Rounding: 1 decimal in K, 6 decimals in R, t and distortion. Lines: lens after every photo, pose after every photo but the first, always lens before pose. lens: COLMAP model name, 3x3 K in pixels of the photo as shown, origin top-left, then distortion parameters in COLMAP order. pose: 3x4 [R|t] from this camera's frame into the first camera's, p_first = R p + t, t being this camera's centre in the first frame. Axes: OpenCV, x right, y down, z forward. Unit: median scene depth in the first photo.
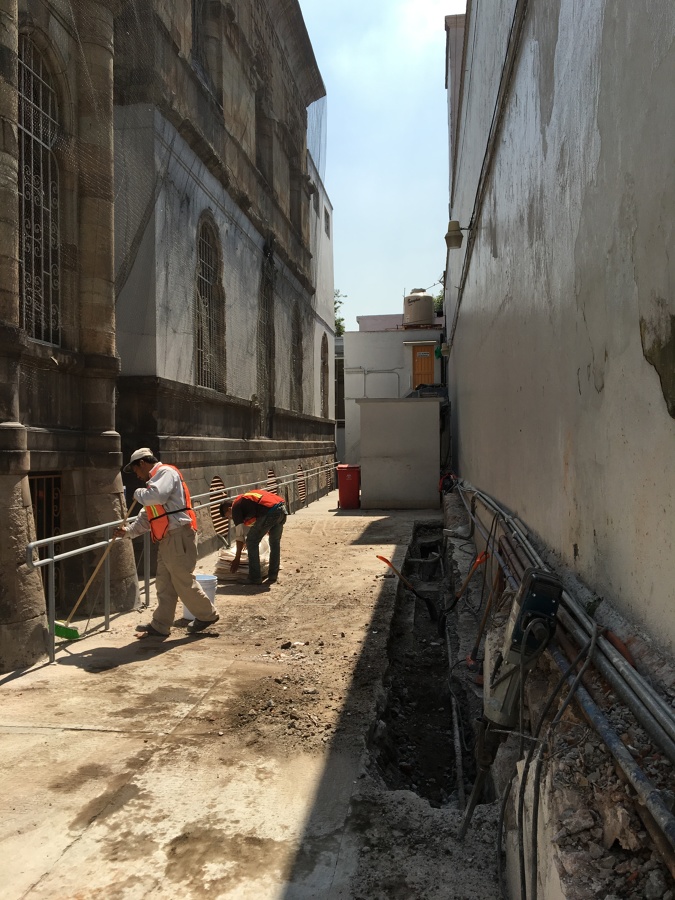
lens RADIAL K [[743.0, 0, 334.9], [0, 743.0, 443.0], [0, 0, 1]] dist [0.087258, -0.119670]
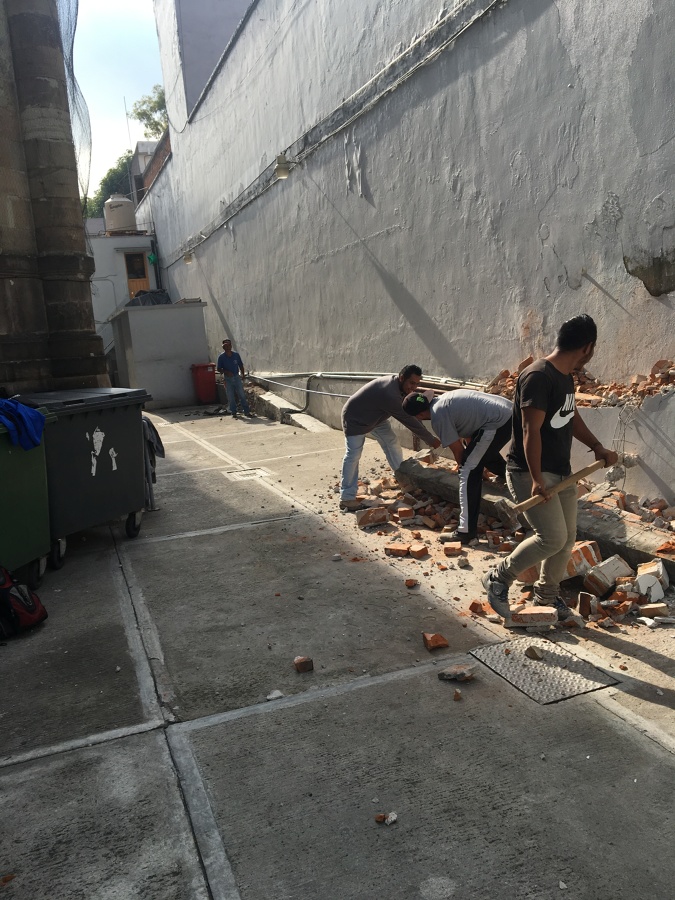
lens RADIAL K [[743.0, 0, 334.9], [0, 743.0, 443.0], [0, 0, 1]] dist [0.087258, -0.119670]
pose [[0.883994, -0.136490, 0.447129, -0.282389], [0.079172, 0.986324, 0.144557, 0.002273], [-0.460745, -0.092387, 0.882711, -0.141386]]
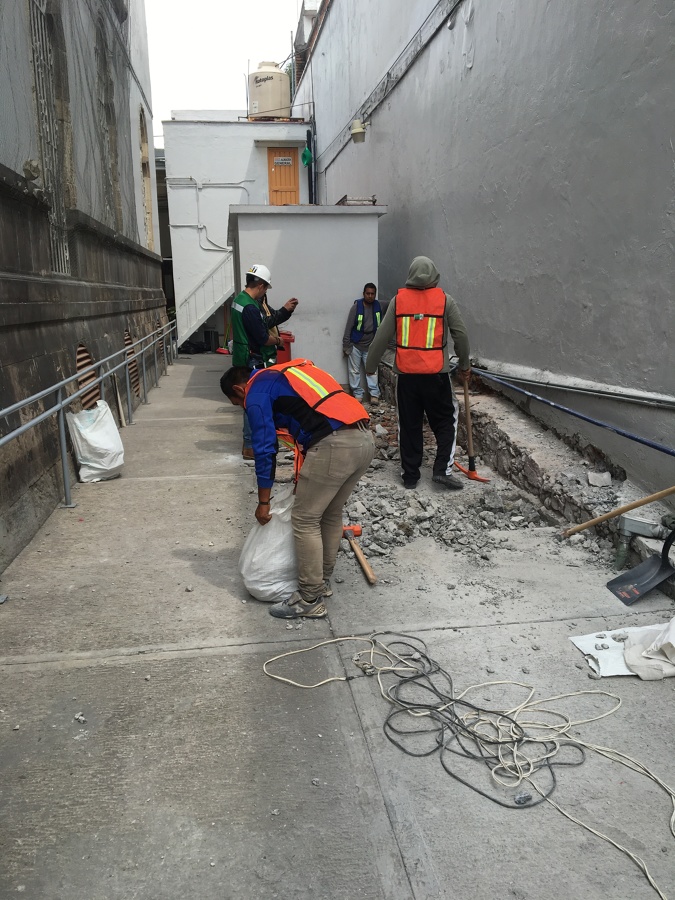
lens RADIAL K [[743.0, 0, 334.9], [0, 743.0, 443.0], [0, 0, 1]] dist [0.087258, -0.119670]
pose [[0.965065, -0.064757, 0.253882, -0.063243], [0.014739, 0.980860, 0.194158, 0.009757], [-0.261595, -0.183633, 0.947548, 0.560996]]
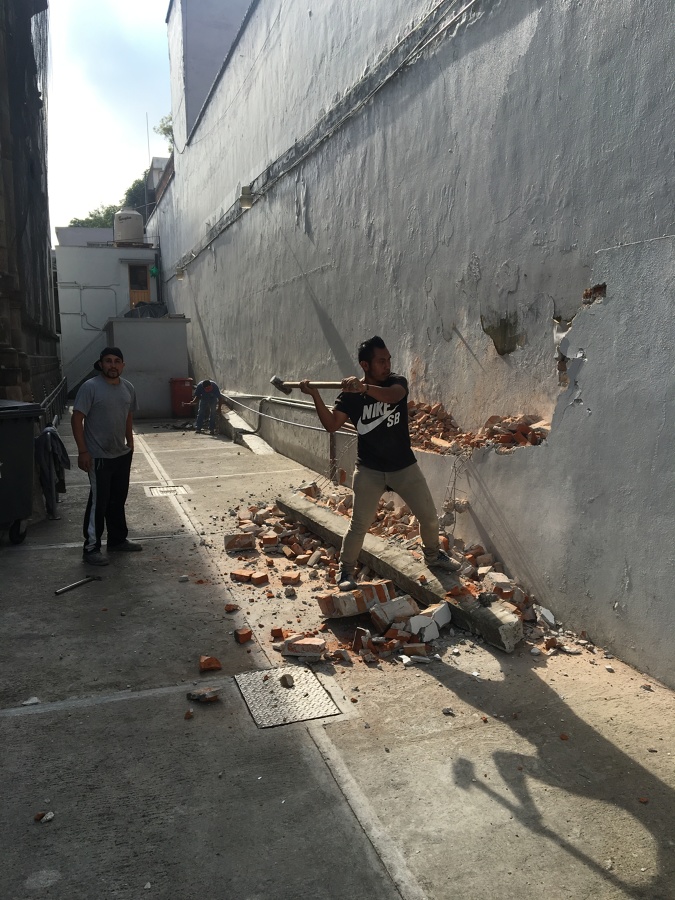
lens RADIAL K [[742.0, 0, 333.1], [0, 742.0, 444.3], [0, 0, 1]] dist [0.088773, -0.124014]
pose [[0.901685, -0.057048, 0.428614, -0.212006], [0.006272, 0.992880, 0.118957, -0.003918], [-0.432348, -0.104574, 0.895622, -0.200424]]
